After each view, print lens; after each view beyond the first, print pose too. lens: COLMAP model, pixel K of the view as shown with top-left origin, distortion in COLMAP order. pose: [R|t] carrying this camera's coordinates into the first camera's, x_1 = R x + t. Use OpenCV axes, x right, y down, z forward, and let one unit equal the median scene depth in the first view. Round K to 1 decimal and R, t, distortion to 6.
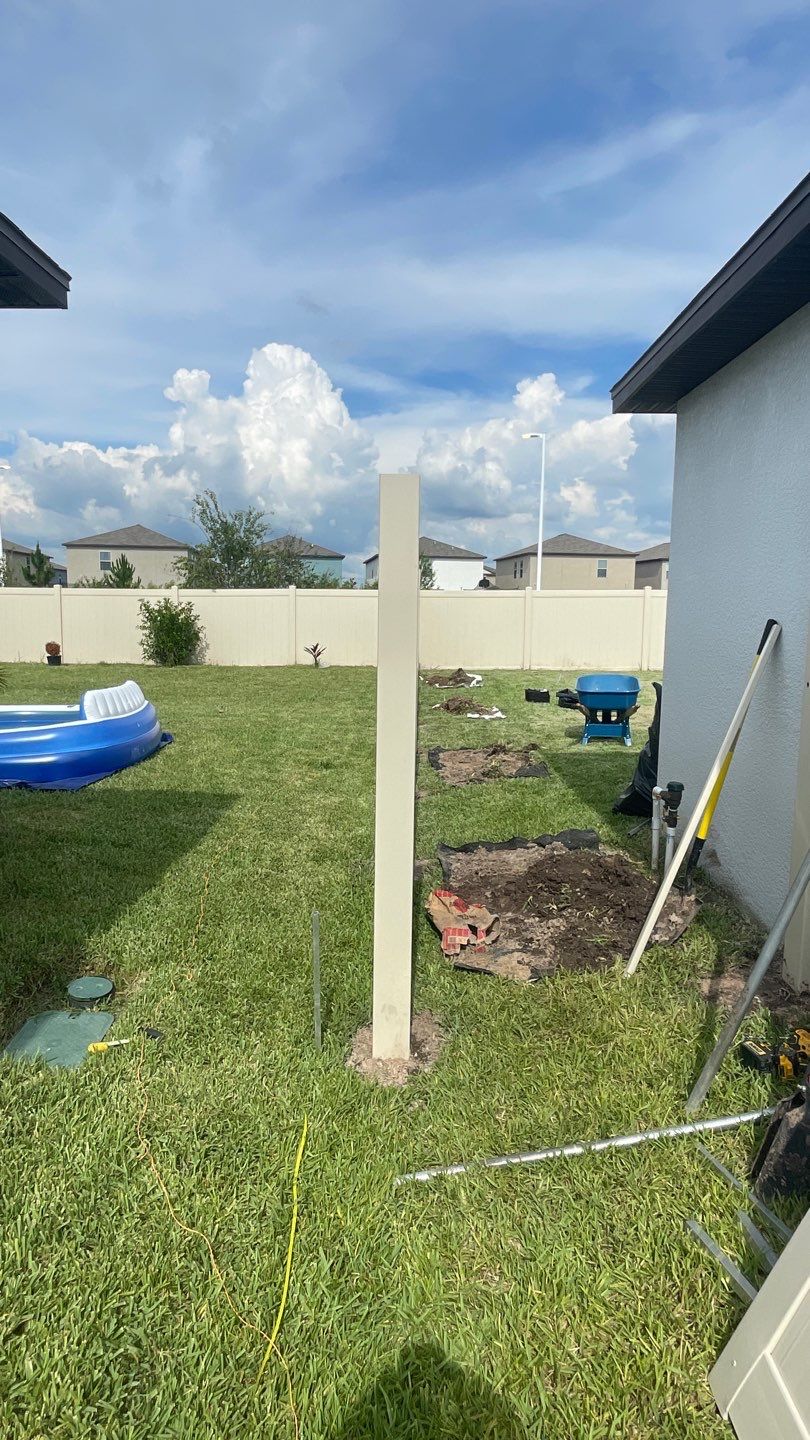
lens RADIAL K [[835.8, 0, 405.0], [0, 835.8, 720.0], [0, 0, 1]] dist [-0.002227, -0.000186]
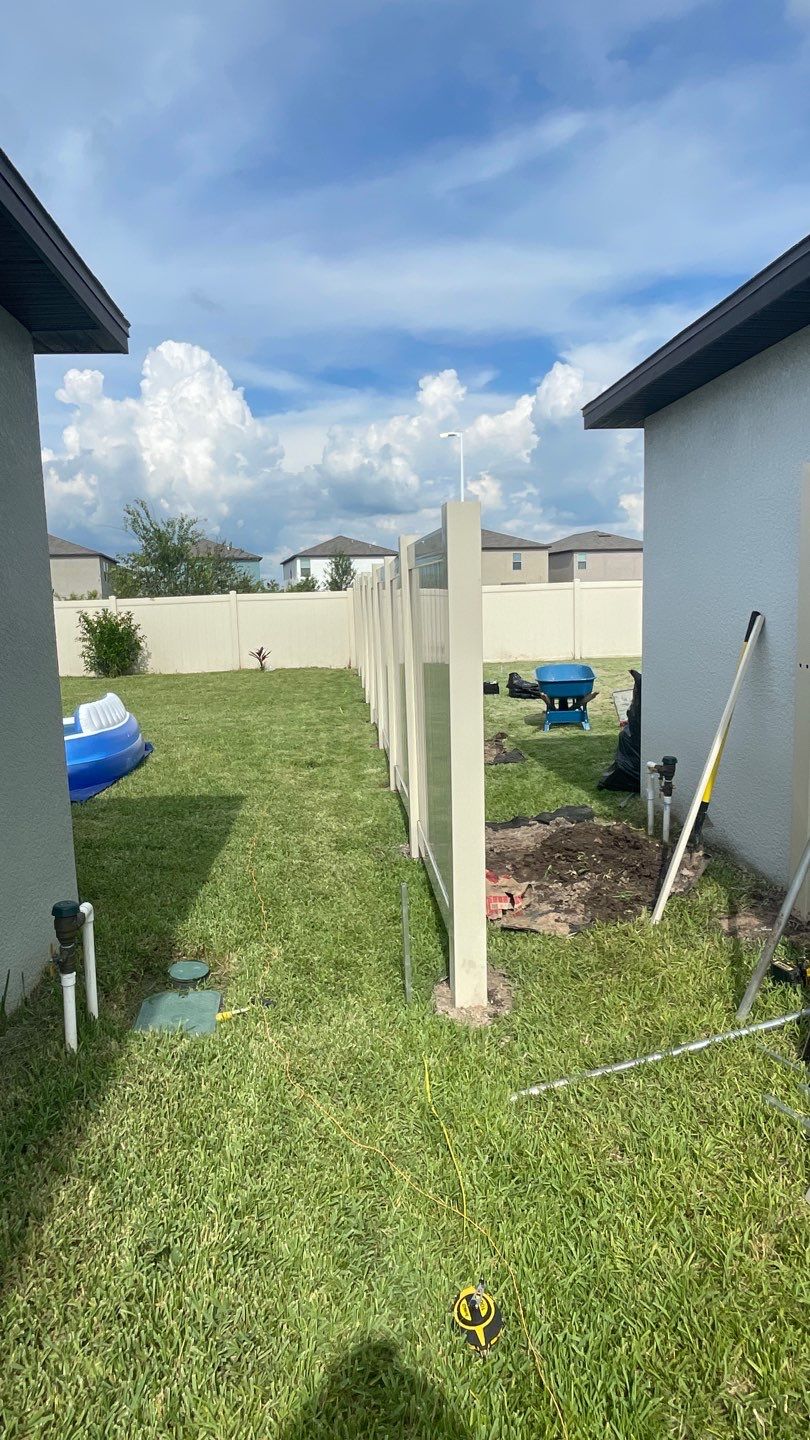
lens RADIAL K [[836.3, 0, 405.0], [0, 836.3, 720.0], [0, 0, 1]] dist [0.004797, -0.000763]
pose [[0.993855, -0.053700, 0.096787, -0.083218], [0.053409, 0.998557, 0.005594, -0.000484], [-0.096948, -0.000391, 0.995289, -0.058738]]
